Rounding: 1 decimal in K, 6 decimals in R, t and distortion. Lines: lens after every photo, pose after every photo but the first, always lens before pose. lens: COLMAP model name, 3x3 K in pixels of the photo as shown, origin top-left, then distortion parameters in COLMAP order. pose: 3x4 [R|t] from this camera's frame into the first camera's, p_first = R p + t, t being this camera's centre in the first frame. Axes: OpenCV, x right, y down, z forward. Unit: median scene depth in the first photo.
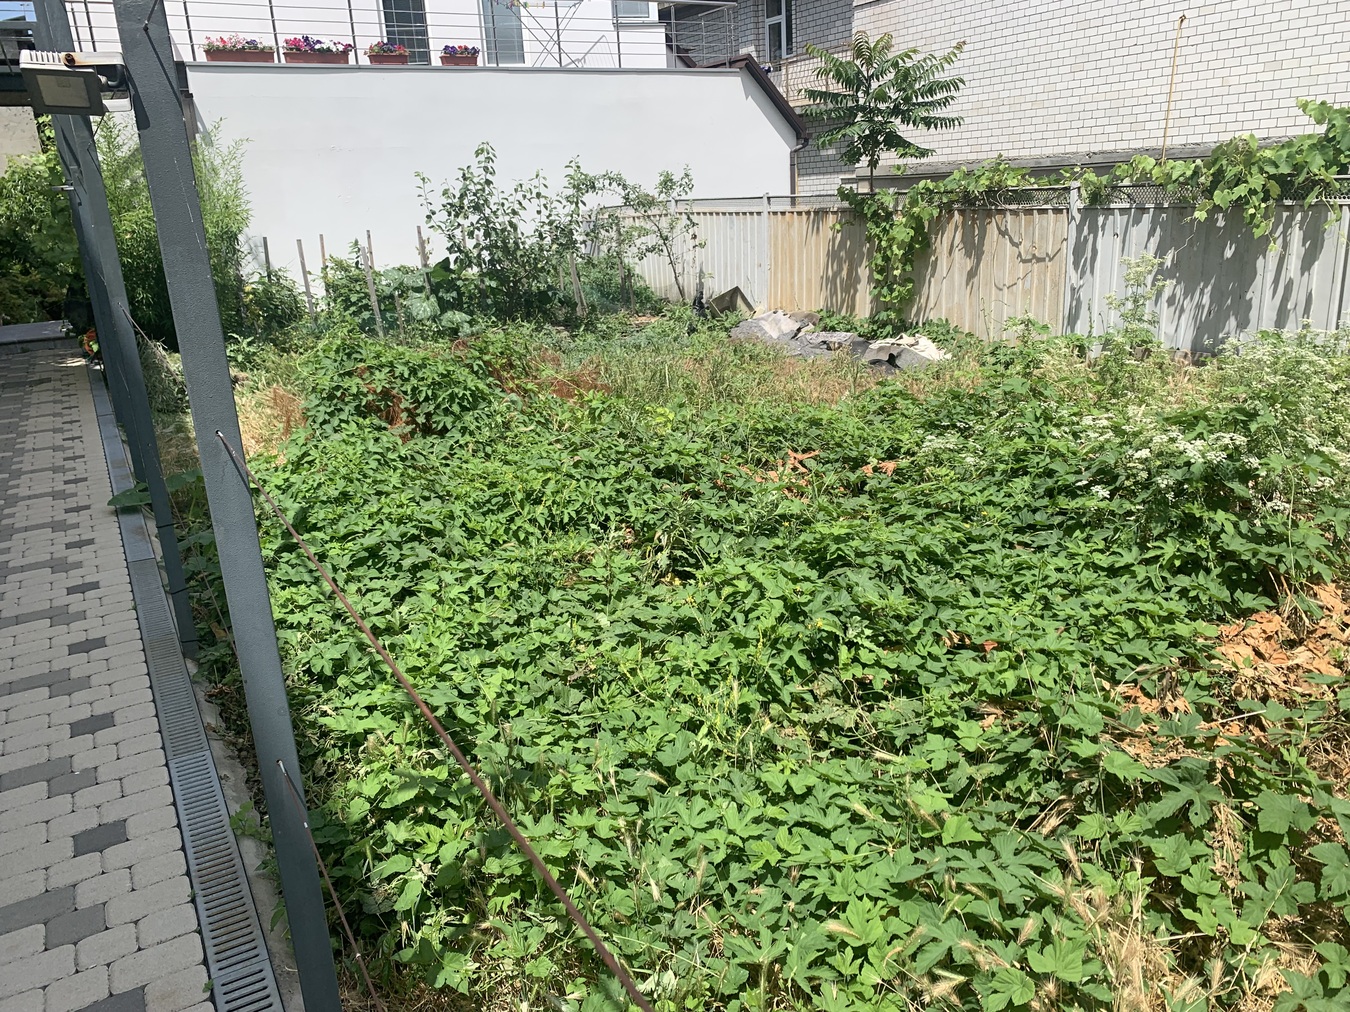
lens RADIAL K [[1015.0, 0, 675.3], [0, 1015.0, 502.8], [0, 0, 1]] dist [0.009400, -0.008943]
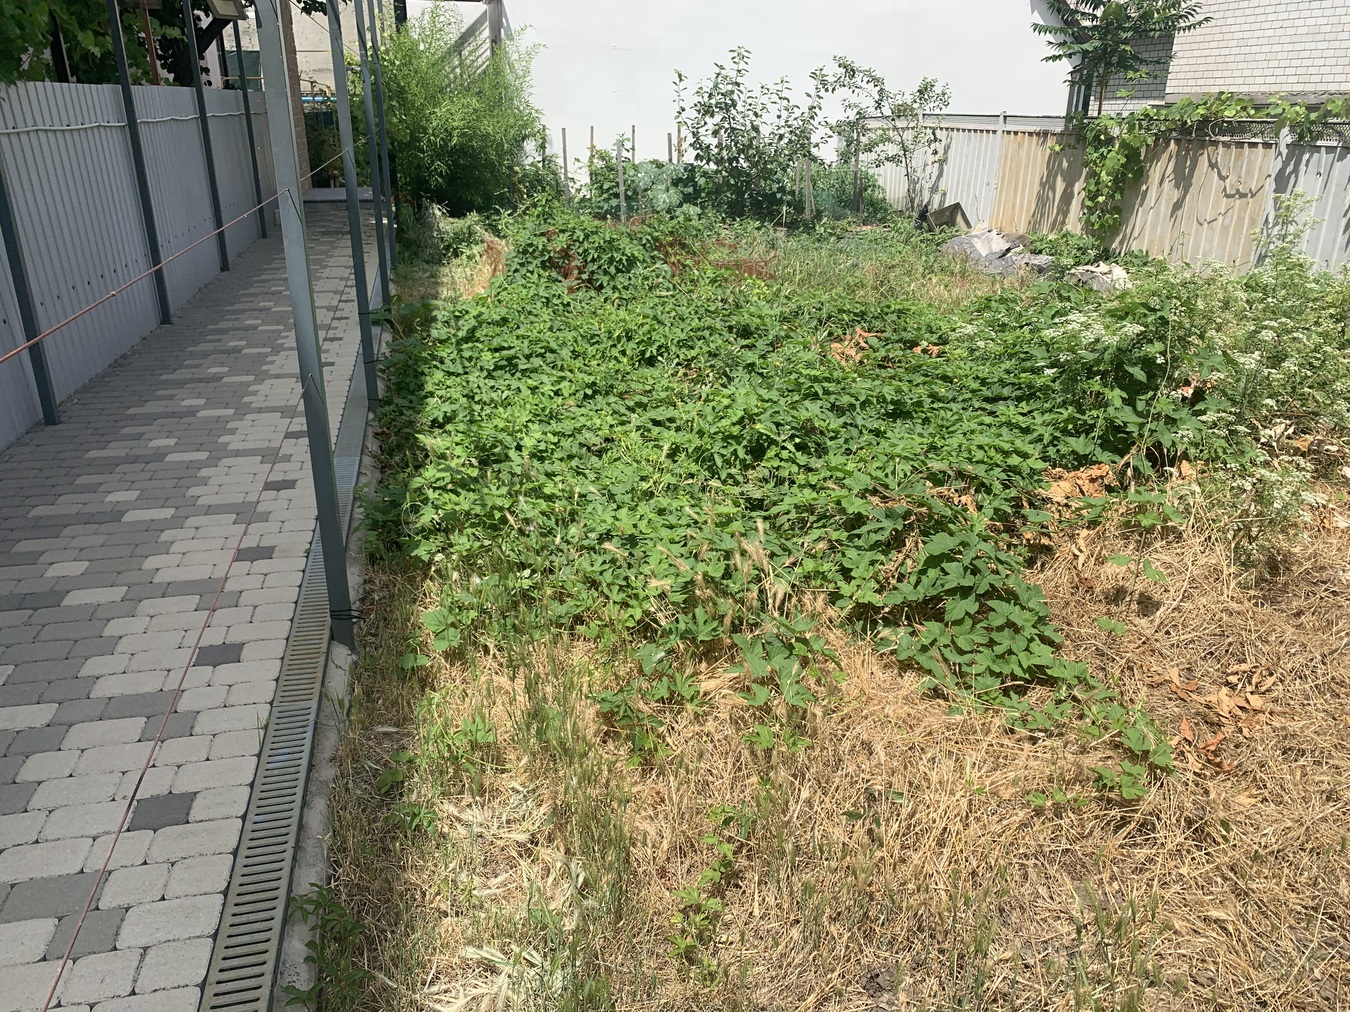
lens RADIAL K [[1015.0, 0, 674.4], [0, 1015.0, 510.7], [0, 0, 1]] dist [0.009400, -0.008943]
pose [[0.953718, 0.160711, -0.254154, 0.132851], [-0.138156, 0.984897, 0.104356, 0.034682], [0.267087, -0.064413, 0.961517, -0.113651]]
